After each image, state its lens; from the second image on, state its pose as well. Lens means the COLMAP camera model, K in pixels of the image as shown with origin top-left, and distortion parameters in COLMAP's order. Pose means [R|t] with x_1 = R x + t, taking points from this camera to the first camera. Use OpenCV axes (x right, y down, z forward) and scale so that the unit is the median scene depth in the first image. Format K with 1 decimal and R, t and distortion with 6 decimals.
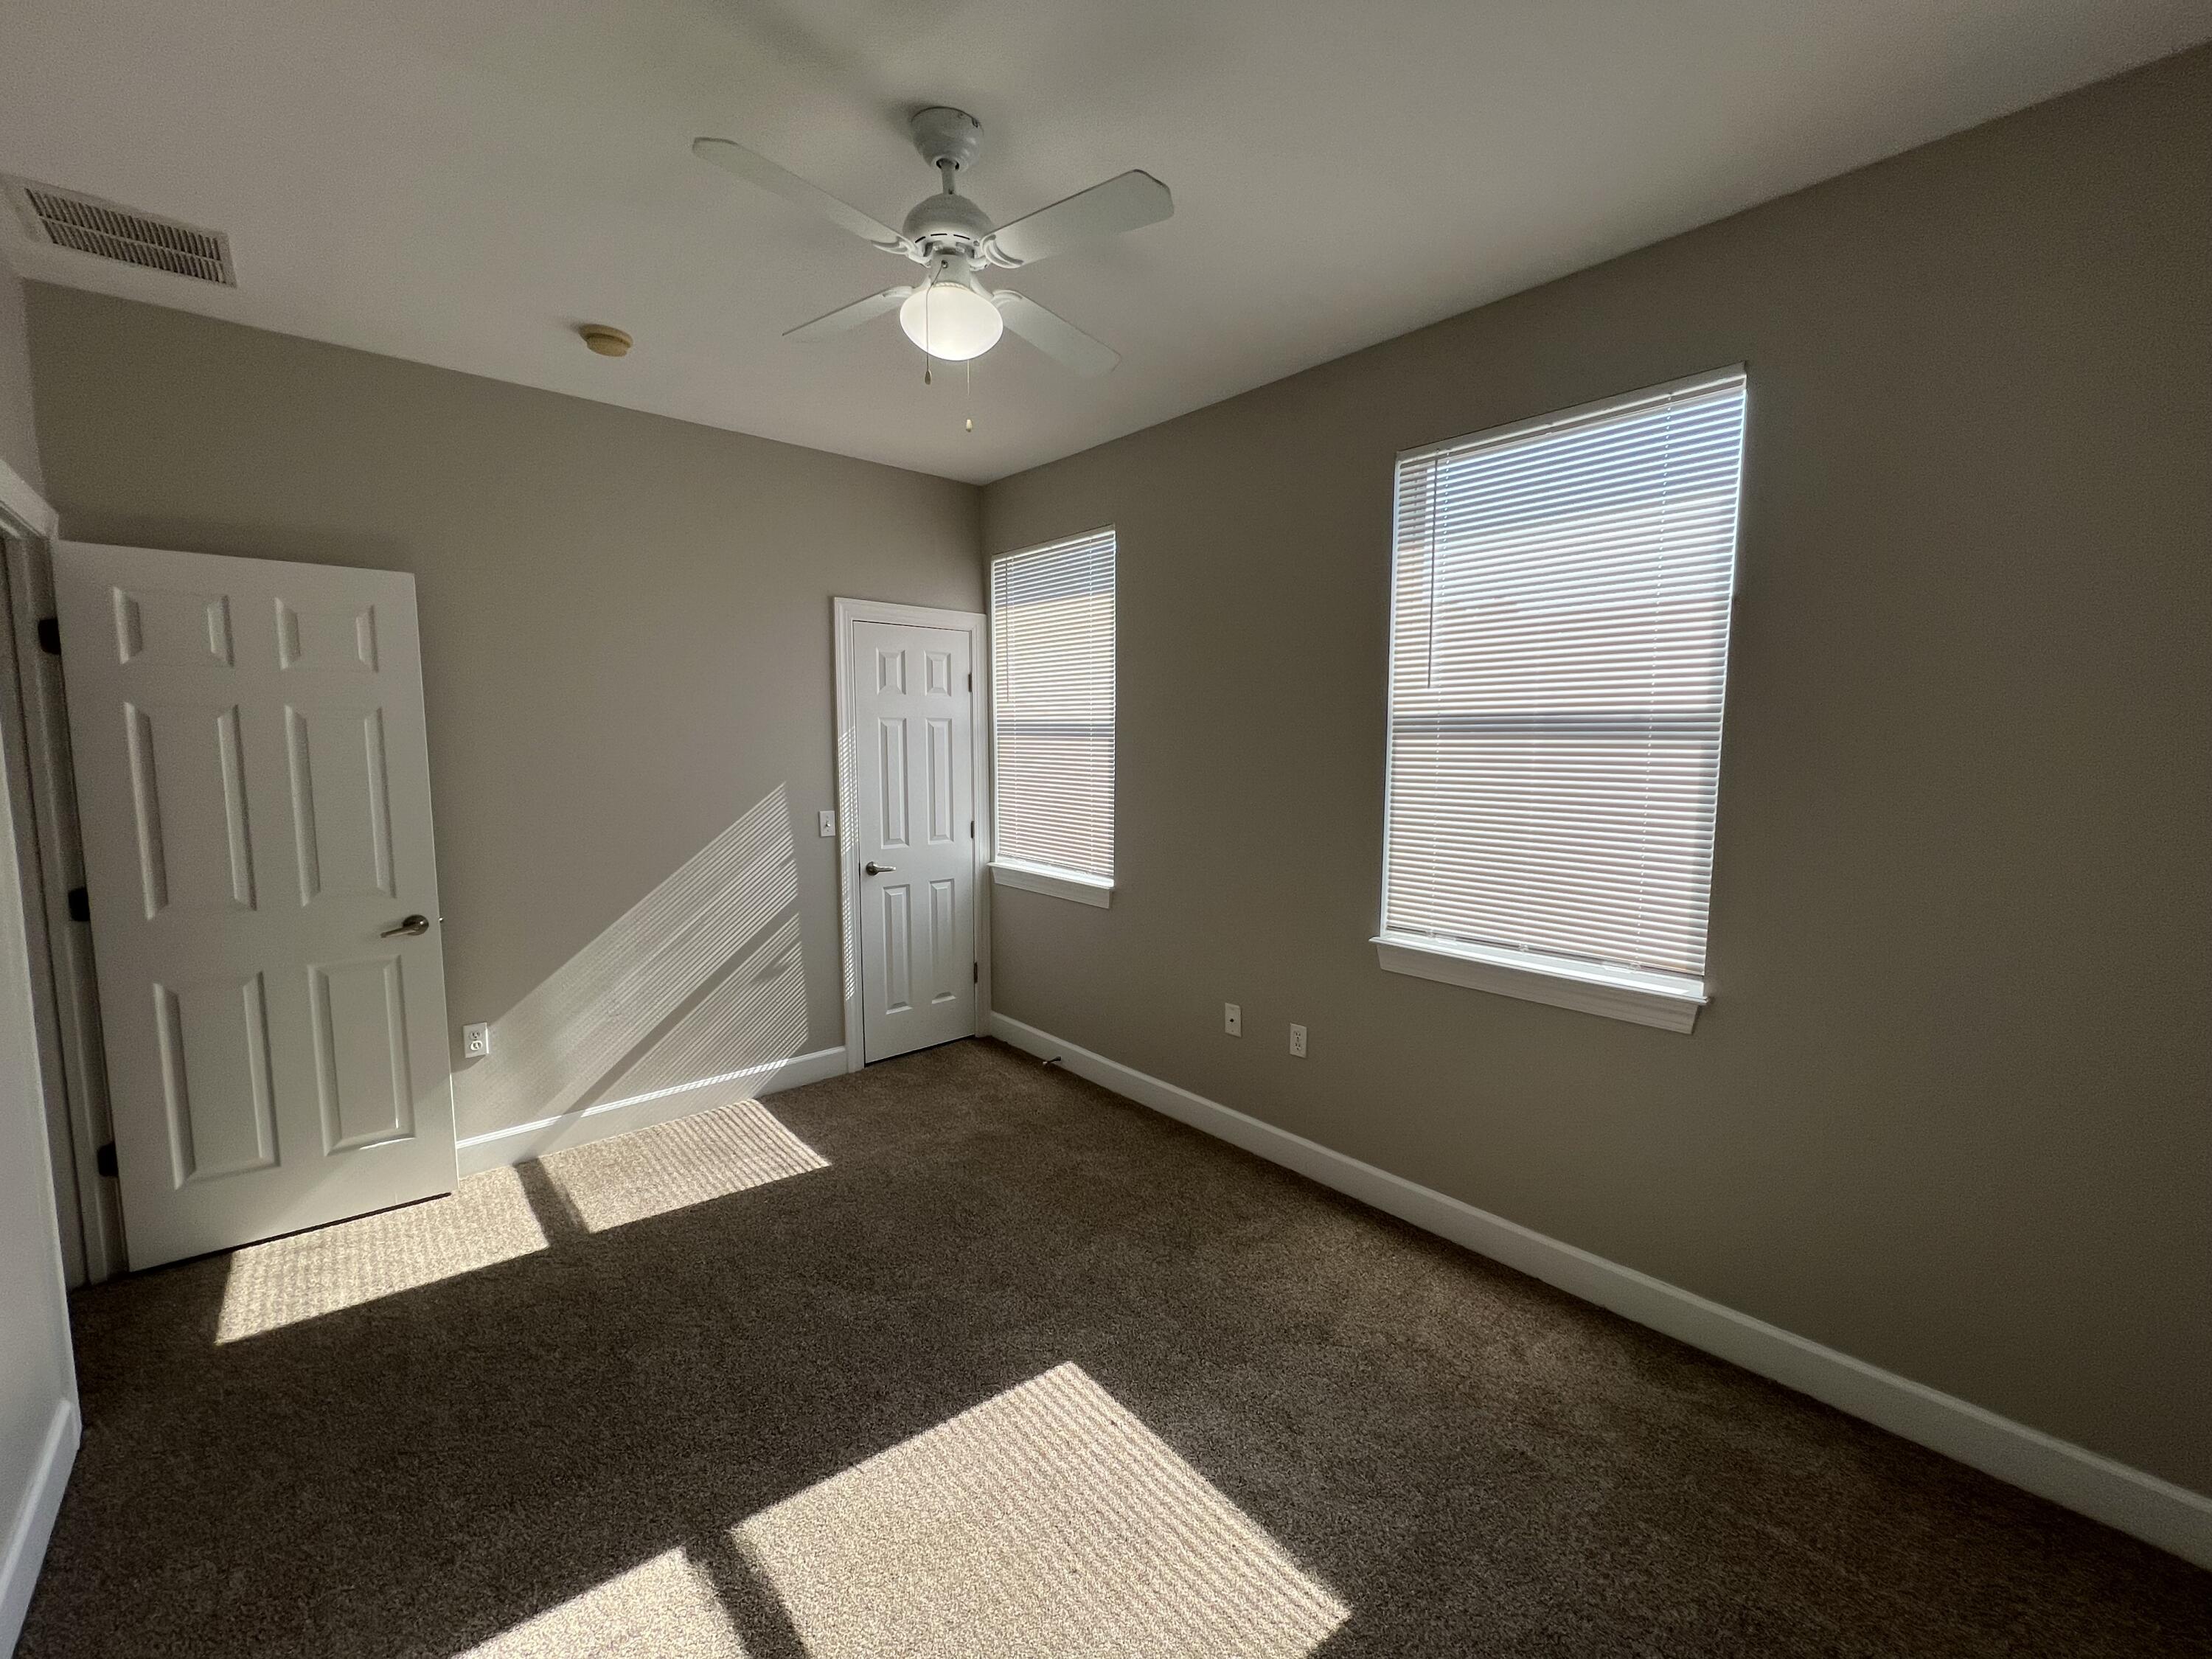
lens RADIAL K [[919.3, 0, 1106.0], [0, 919.3, 829.5], [0, 0, 1]] dist [0.016936, 0.000250]
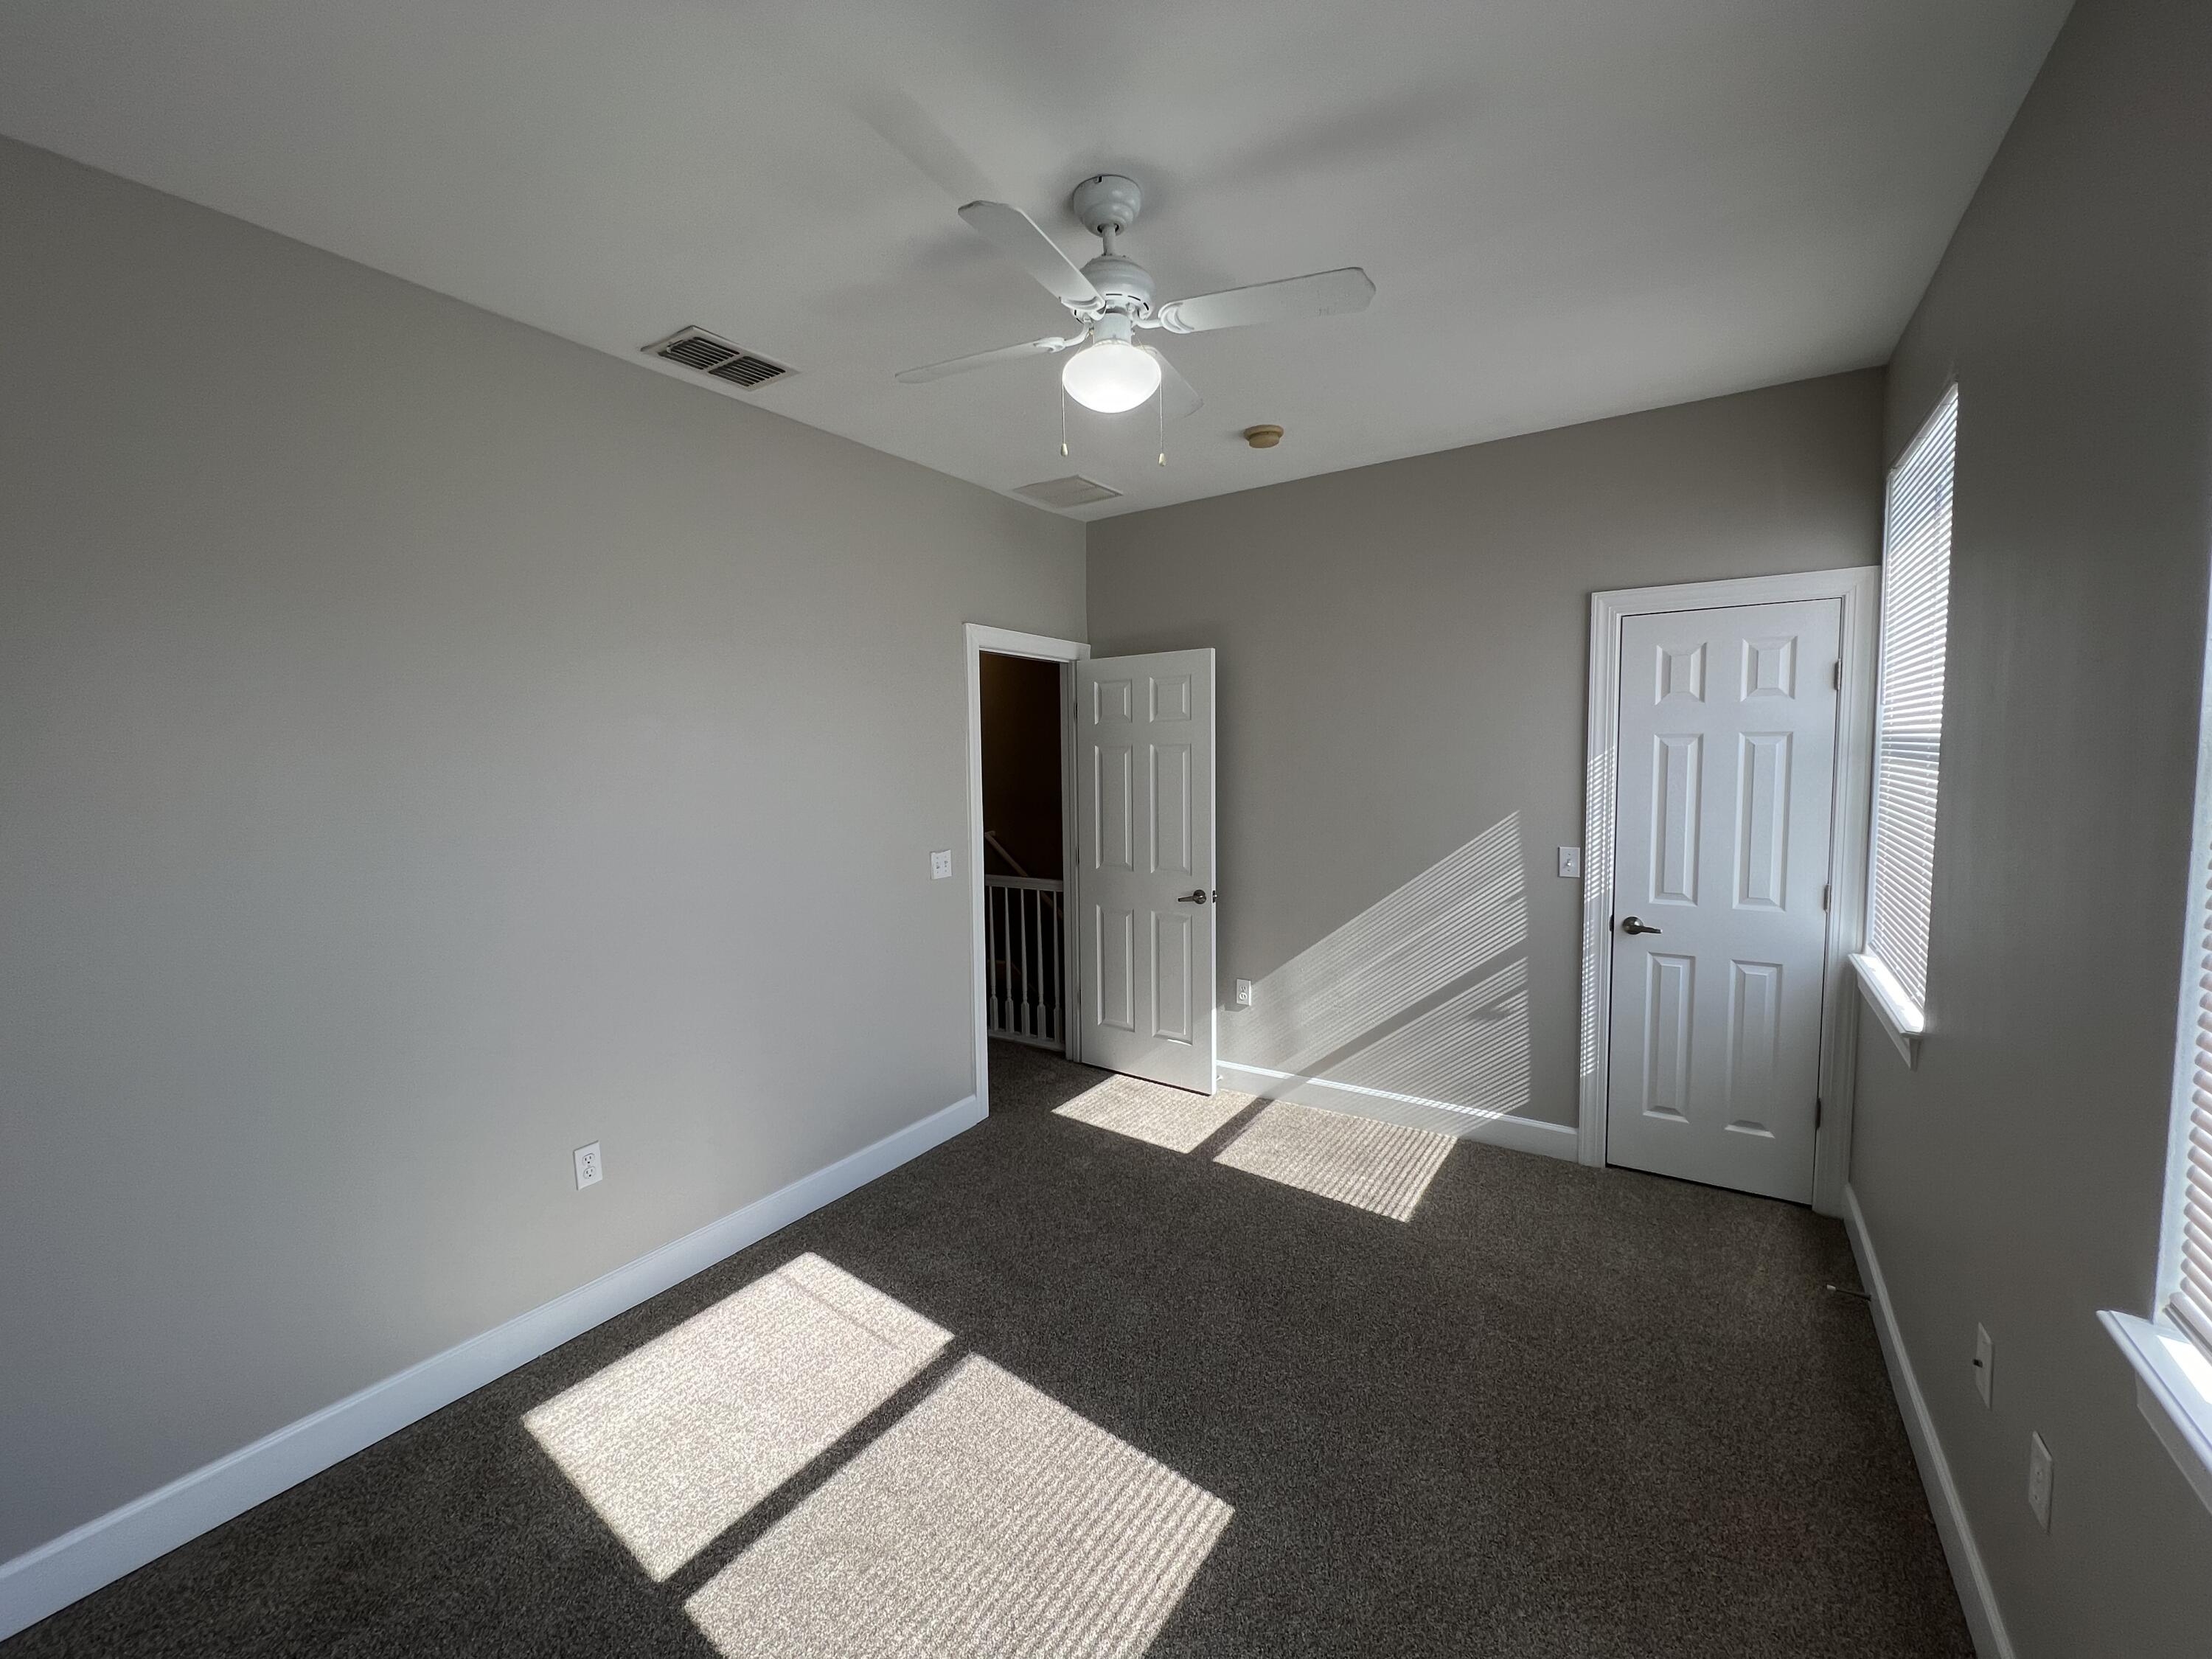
lens RADIAL K [[901.0, 0, 1074.5], [0, 901.0, 822.1], [0, 0, 1]] dist [0.002185, 0.000387]
pose [[0.233726, 0.068482, -0.969888, 0.414547], [-0.081616, 0.995378, 0.050614, -0.050098], [0.968871, 0.067329, 0.238235, 0.372917]]
